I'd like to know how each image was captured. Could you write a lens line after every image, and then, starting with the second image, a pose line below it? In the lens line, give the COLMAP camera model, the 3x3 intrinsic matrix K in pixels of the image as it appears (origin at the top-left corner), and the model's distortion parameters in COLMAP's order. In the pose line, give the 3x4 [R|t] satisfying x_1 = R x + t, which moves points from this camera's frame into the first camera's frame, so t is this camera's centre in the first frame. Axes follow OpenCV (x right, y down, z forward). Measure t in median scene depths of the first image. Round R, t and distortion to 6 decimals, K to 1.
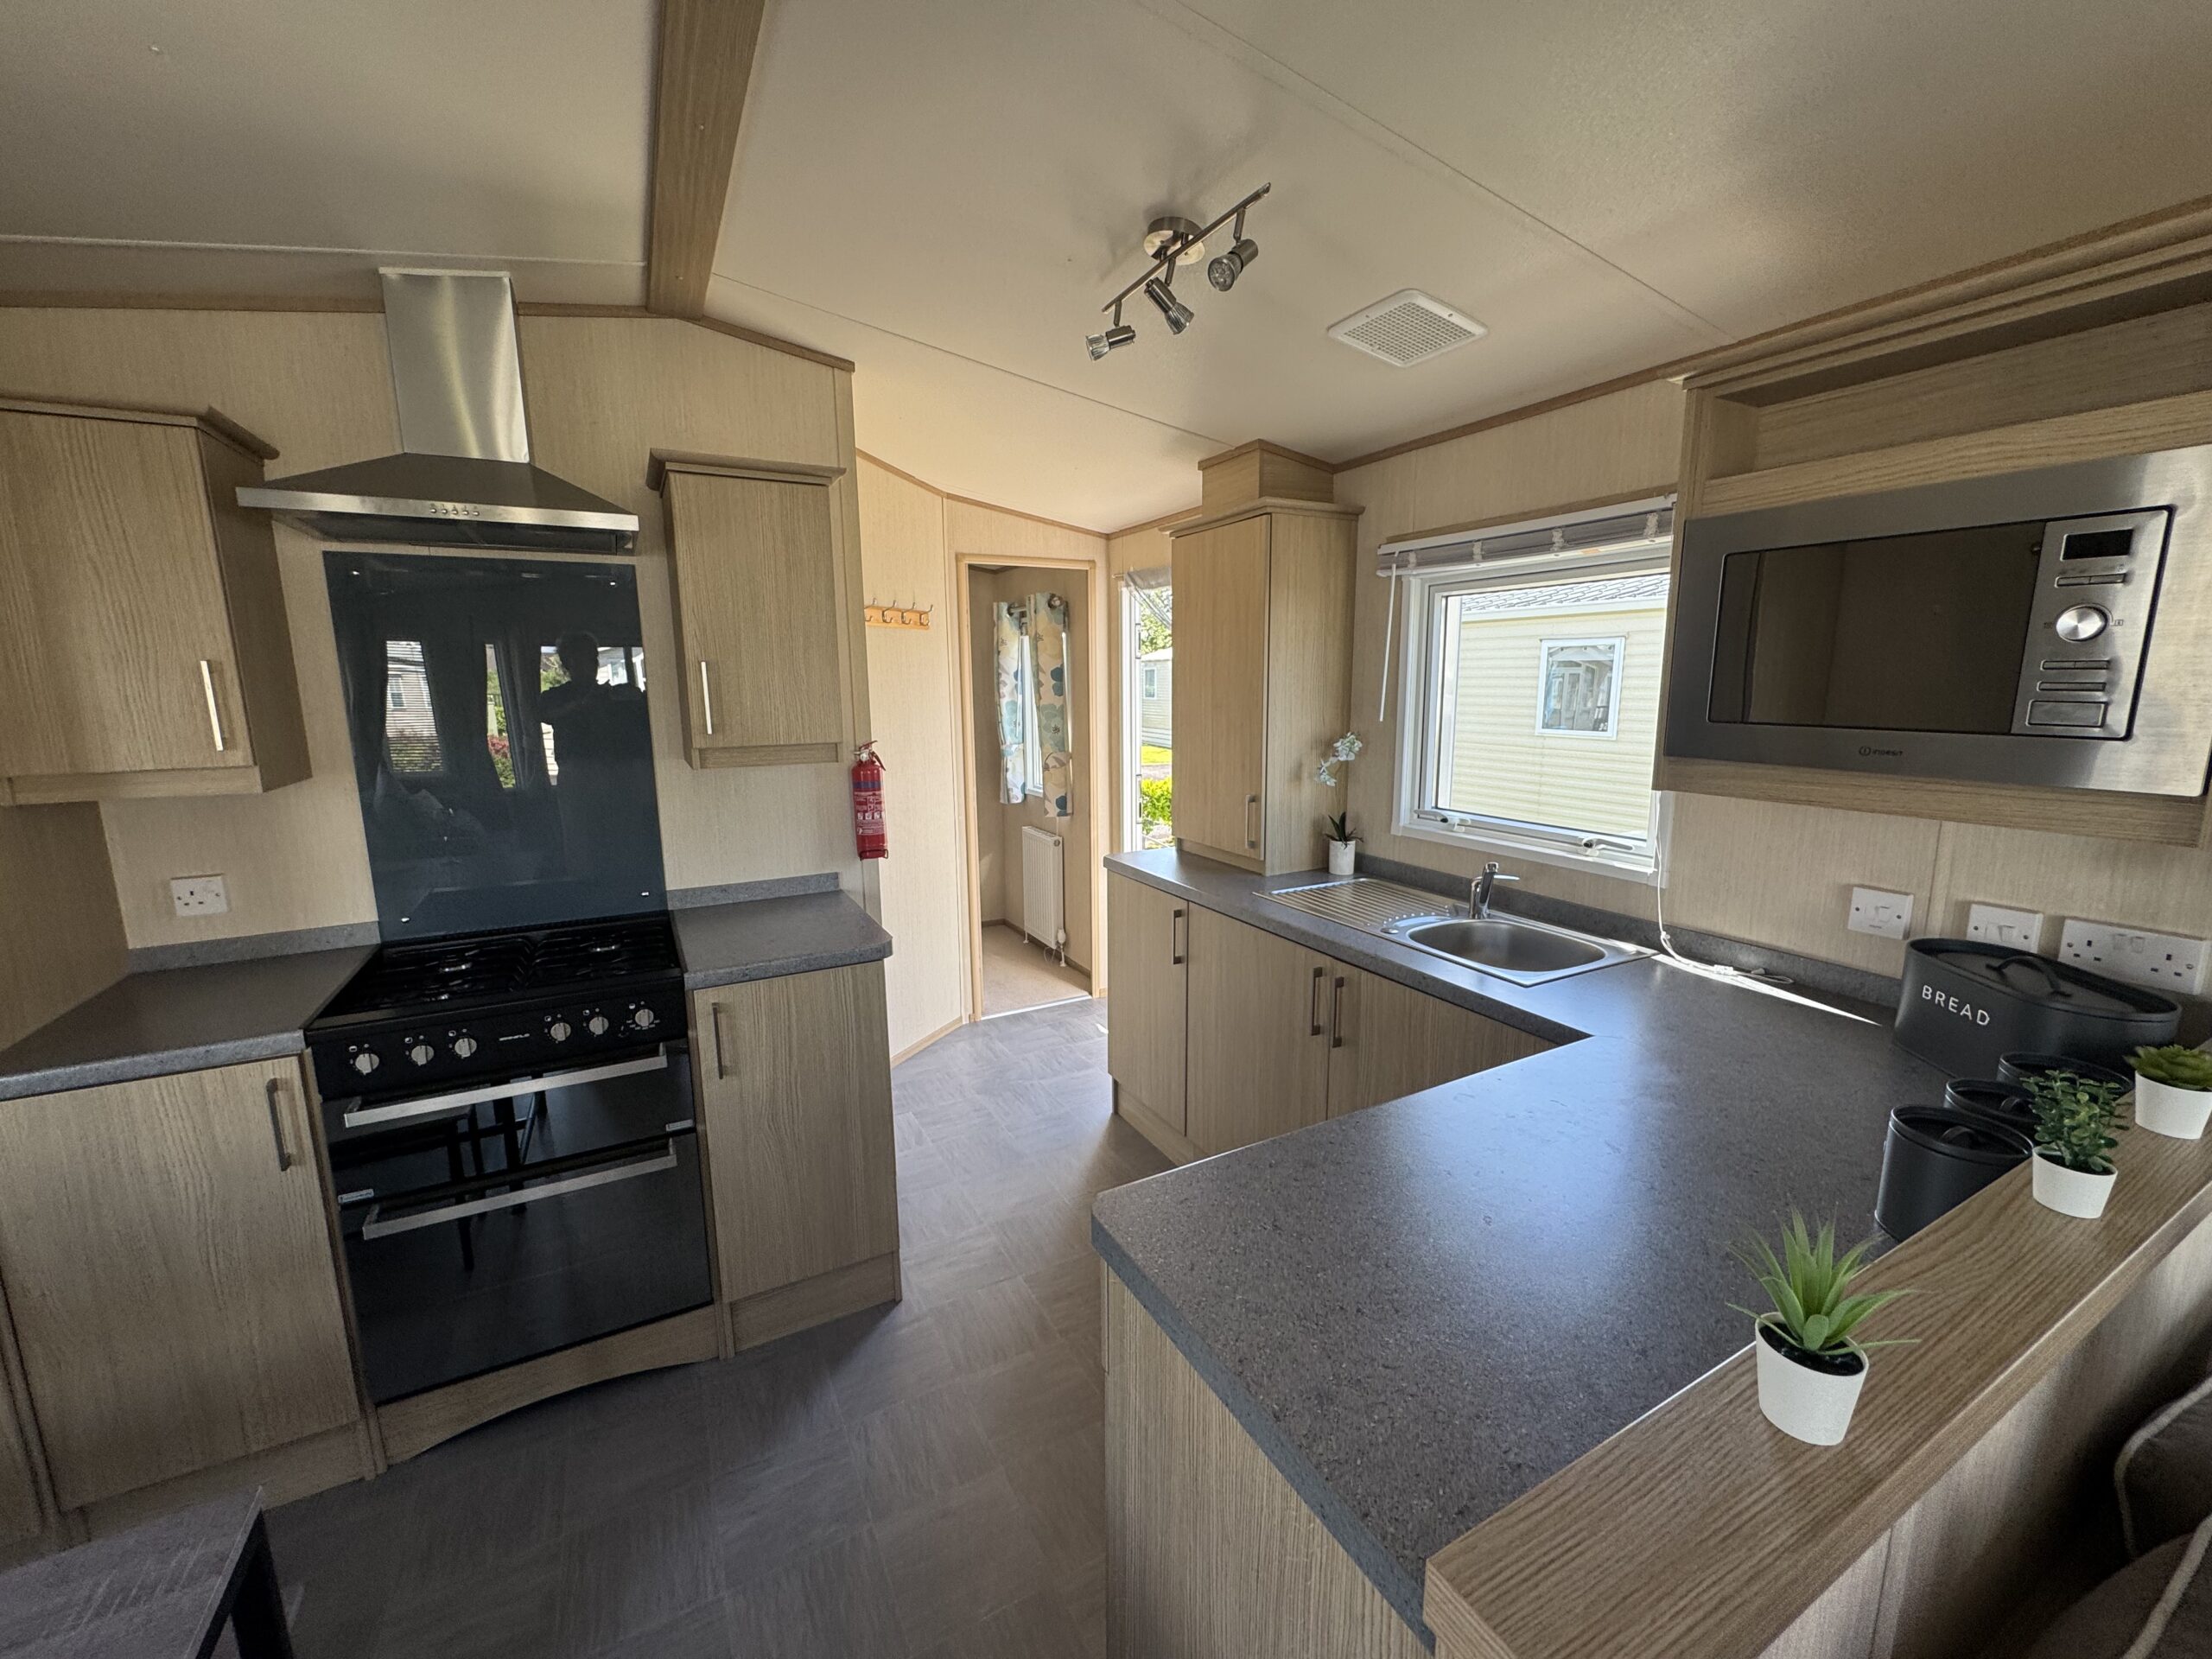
lens RADIAL K [[881.7, 0, 1104.5], [0, 881.7, 834.2], [0, 0, 1]] dist [-0.003976, 0.000470]
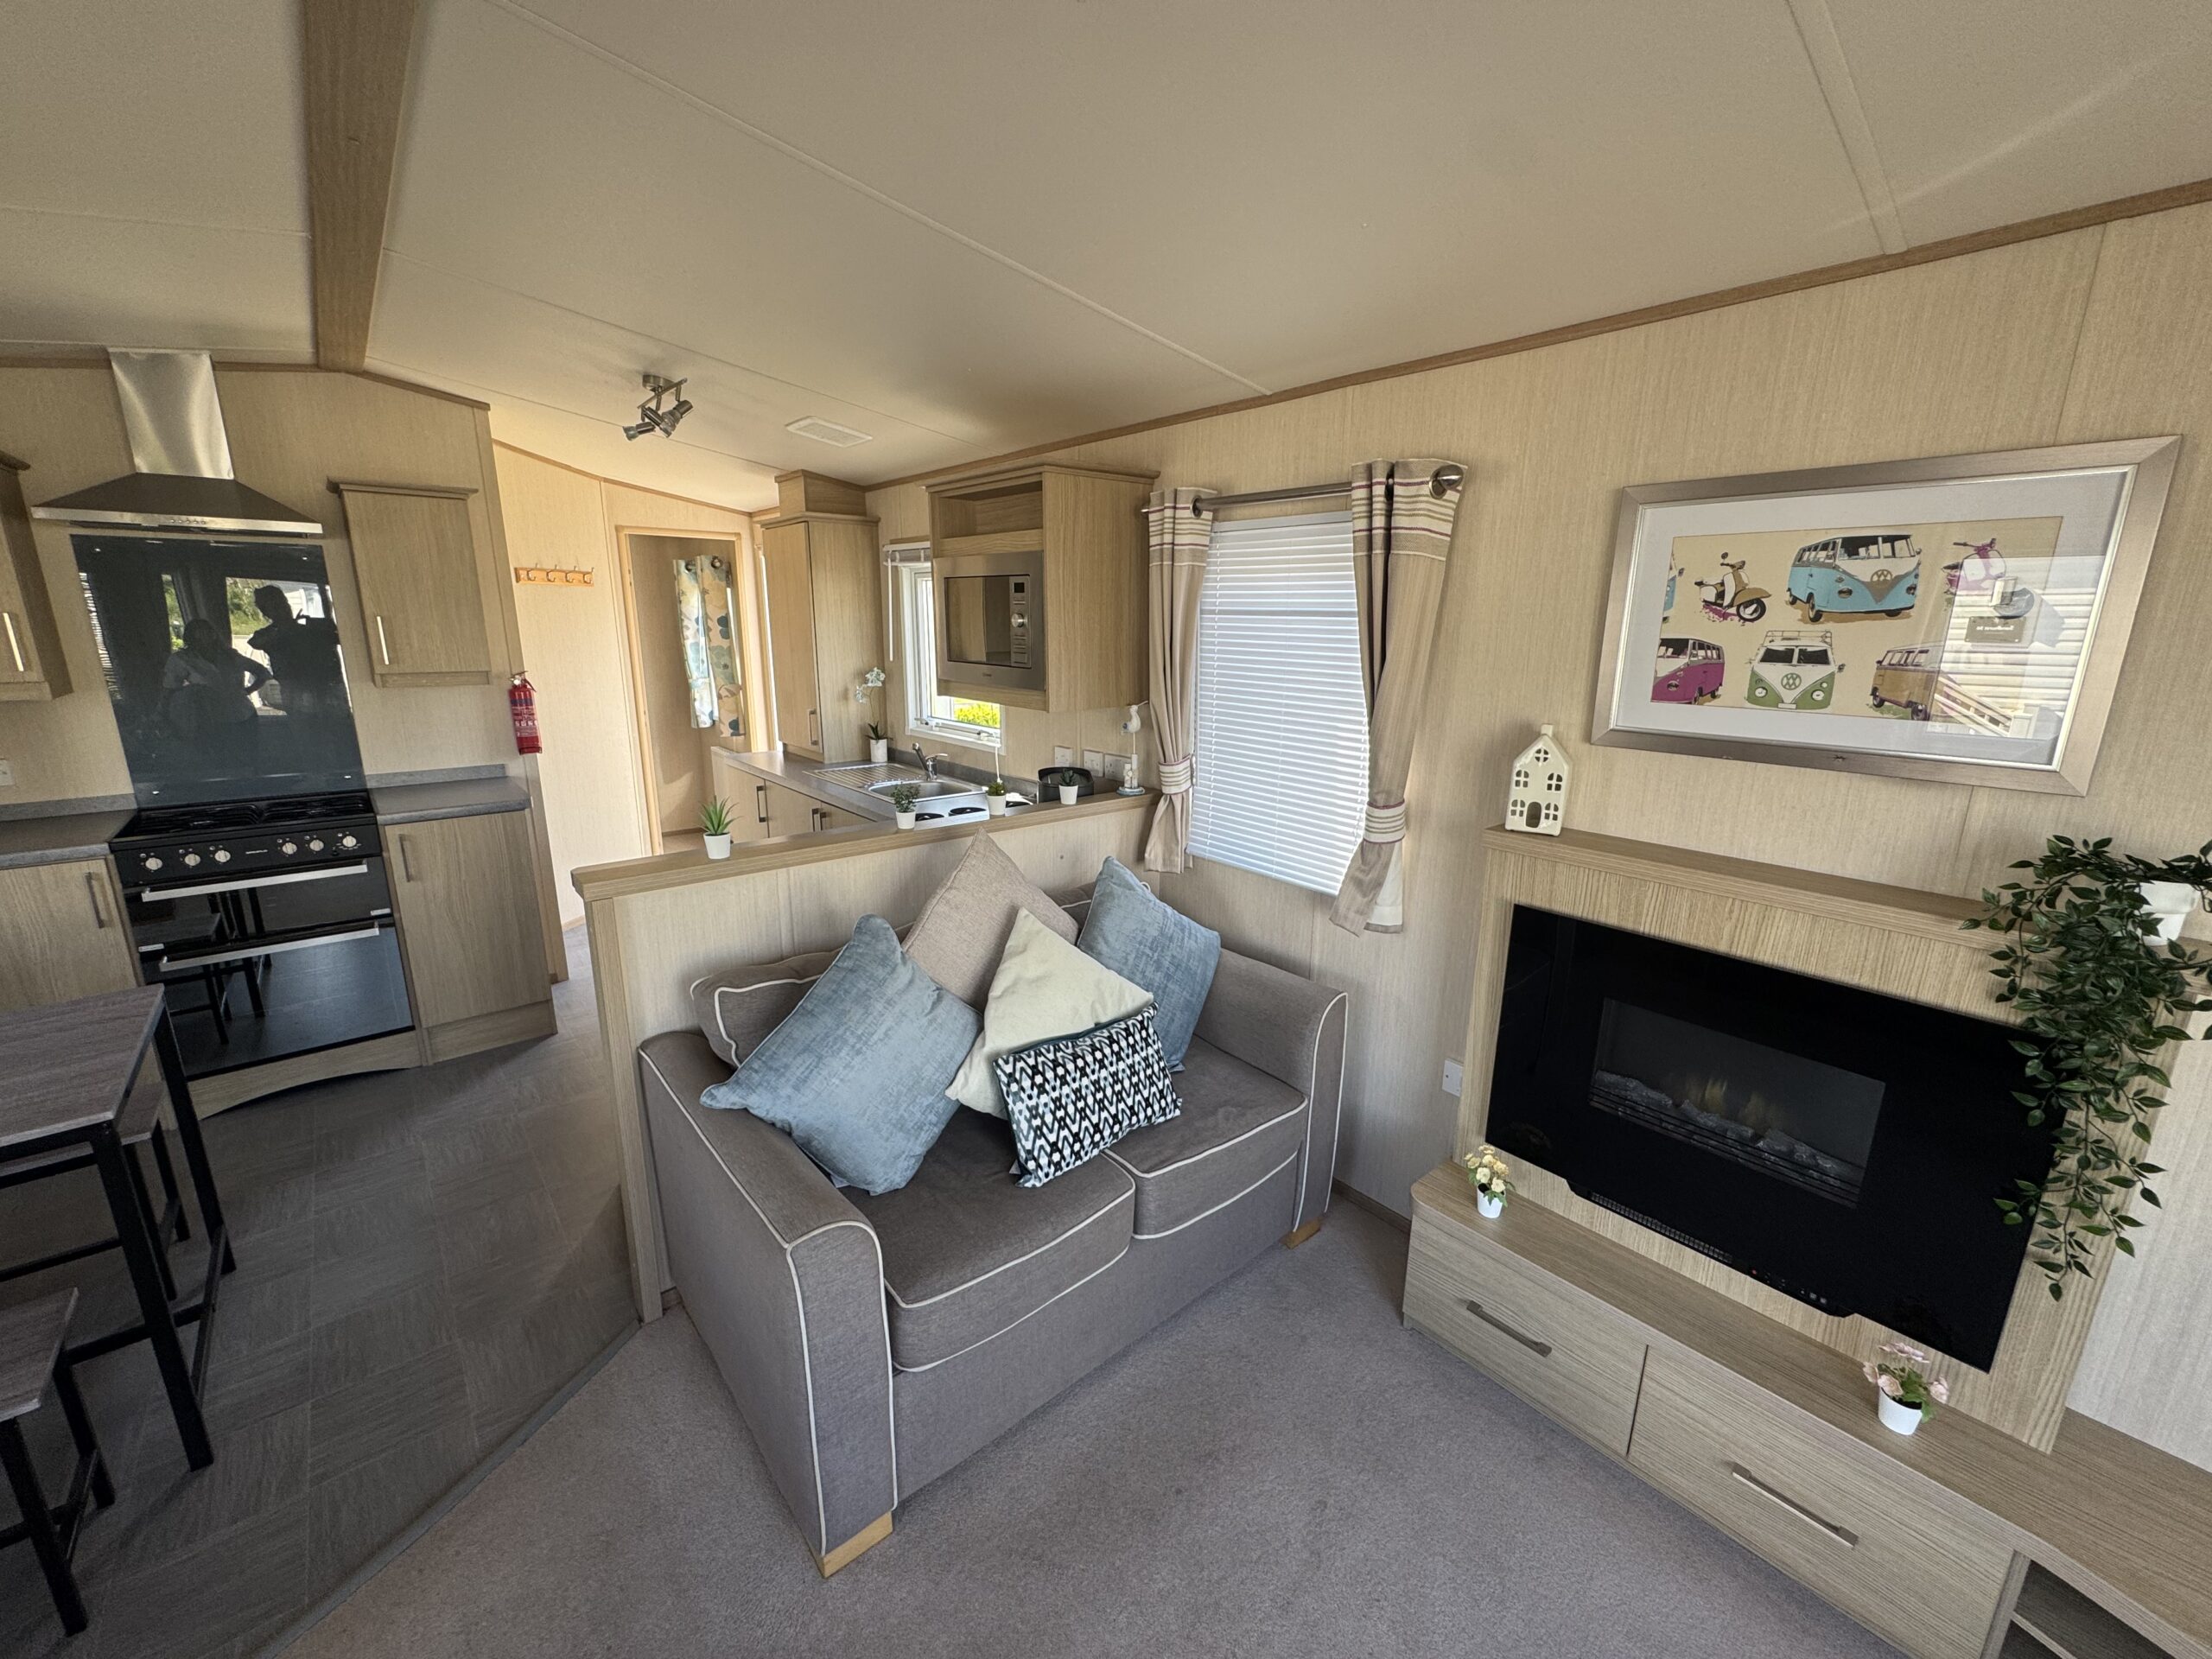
lens RADIAL K [[881.7, 0, 1103.6], [0, 881.7, 833.4], [0, 0, 1]] dist [-0.003976, 0.000470]
pose [[0.976275, -0.032498, 0.214083, 0.408160], [0.018841, 0.997673, 0.065531, 0.097414], [-0.215715, -0.059943, 0.974615, -0.734888]]
